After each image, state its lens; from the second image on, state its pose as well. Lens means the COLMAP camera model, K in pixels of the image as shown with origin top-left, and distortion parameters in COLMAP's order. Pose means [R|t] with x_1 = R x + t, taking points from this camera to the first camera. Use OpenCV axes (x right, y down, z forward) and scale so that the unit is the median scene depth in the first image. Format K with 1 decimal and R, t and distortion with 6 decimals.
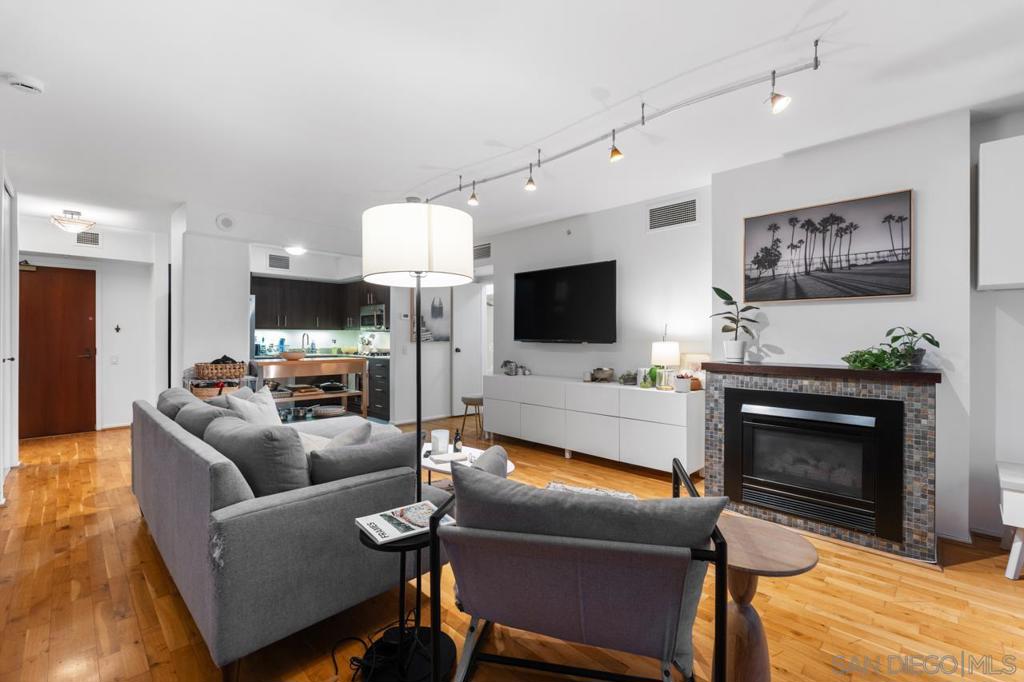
lens RADIAL K [[447.0, 0, 512.8], [0, 447.0, 337.5], [0, 0, 1]] dist [-0.007325, 0.000238]
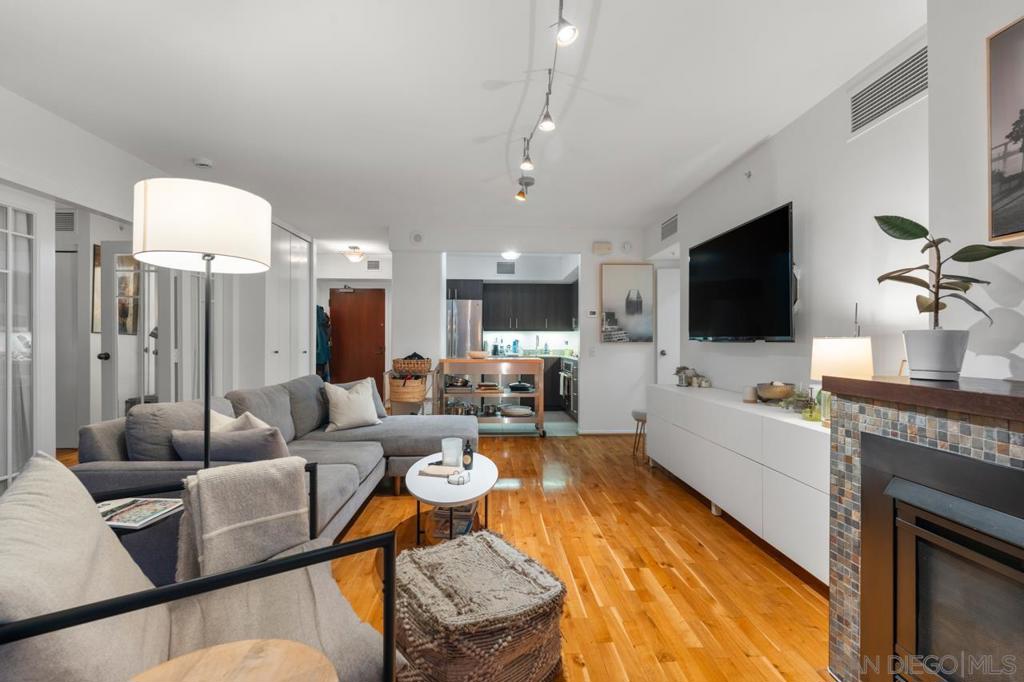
lens RADIAL K [[465.6, 0, 510.2], [0, 465.6, 341.5], [0, 0, 1]] dist [-0.002553, -0.000119]
pose [[0.735307, -0.000843, -0.677734, 0.491537], [-0.001402, 0.999995, -0.002765, 0.019887], [0.677733, 0.002983, 0.735302, 0.380820]]
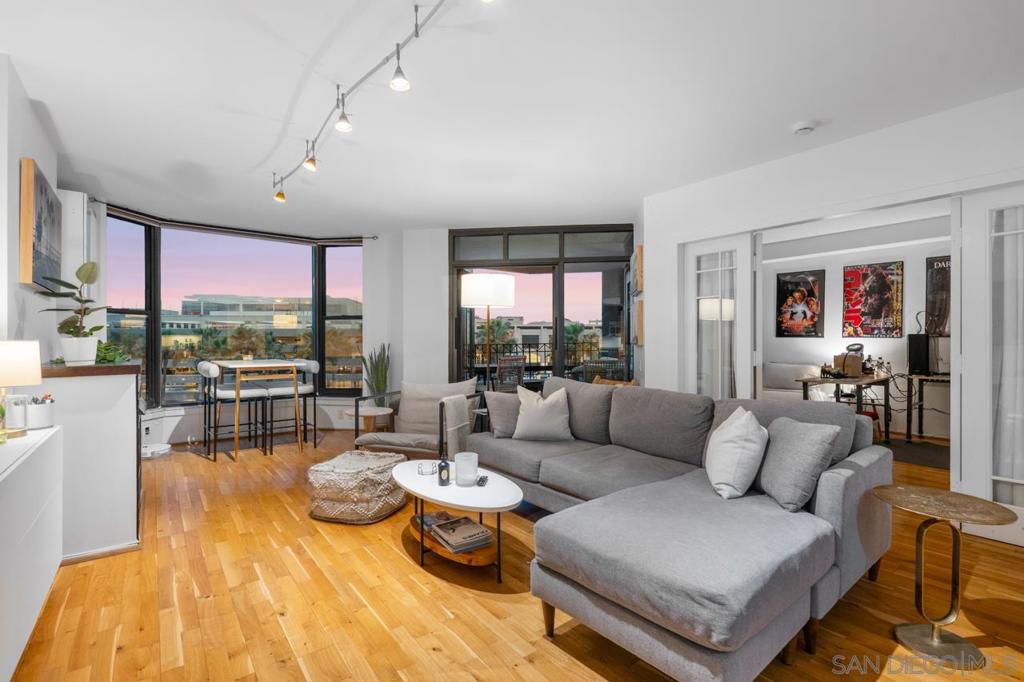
lens RADIAL K [[470.9, 0, 511.1], [0, 470.9, 342.3], [0, 0, 1]] dist [-0.002048, -0.000264]
pose [[-0.990992, -0.000698, 0.133920, -0.321167], [-0.000248, 0.999994, 0.003377, 0.012986], [-0.133922, 0.003314, -0.990986, 1.651933]]
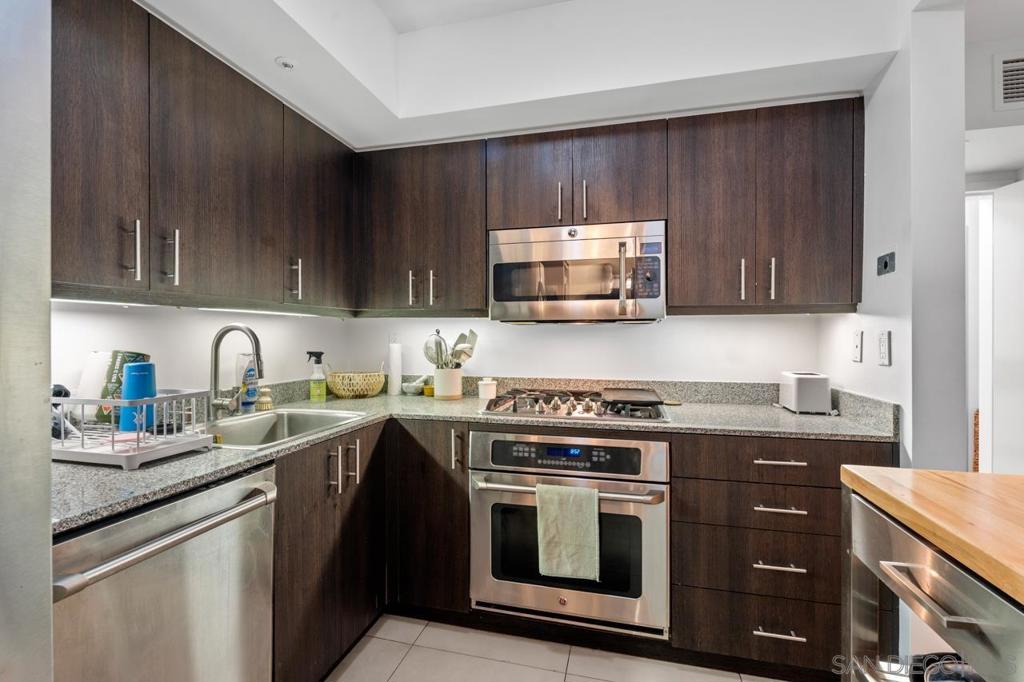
lens RADIAL K [[447.0, 0, 512.8], [0, 447.0, 337.5], [0, 0, 1]] dist [-0.007325, 0.000238]
pose [[0.862151, -0.004384, 0.506633, -1.037376], [0.002617, 0.999988, 0.004199, -0.010697], [-0.506645, -0.002294, 0.862152, 1.669017]]
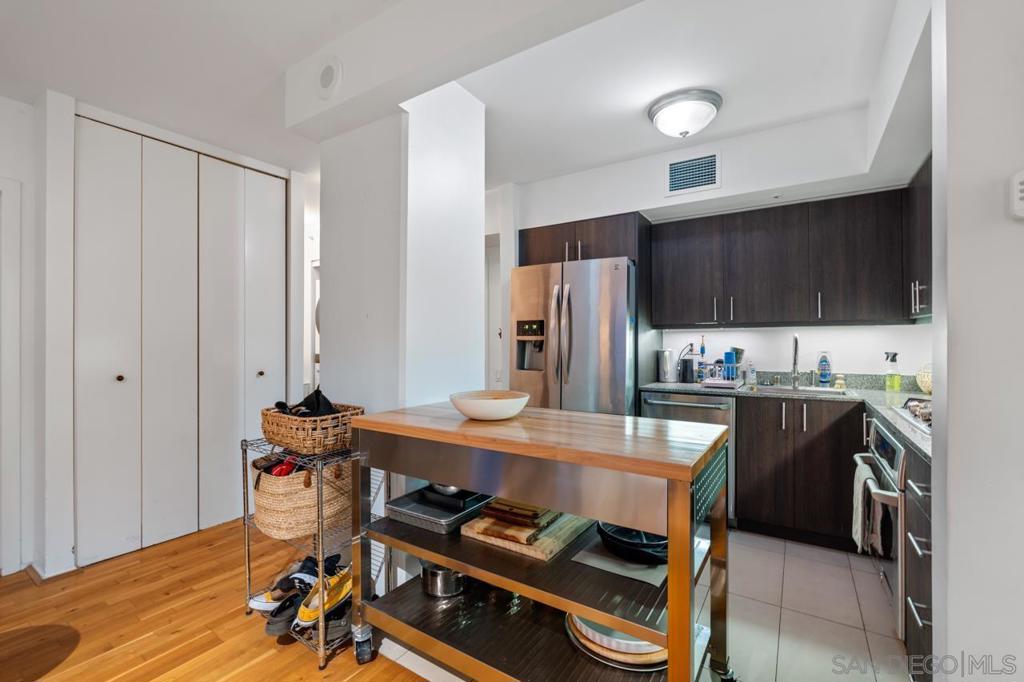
lens RADIAL K [[447.0, 0, 512.8], [0, 447.0, 337.5], [0, 0, 1]] dist [-0.007325, 0.000238]
pose [[0.208133, -0.014364, -0.977995, -0.275212], [0.001726, 0.999896, -0.014318, -0.005424], [0.978099, 0.001292, 0.208136, 1.505555]]
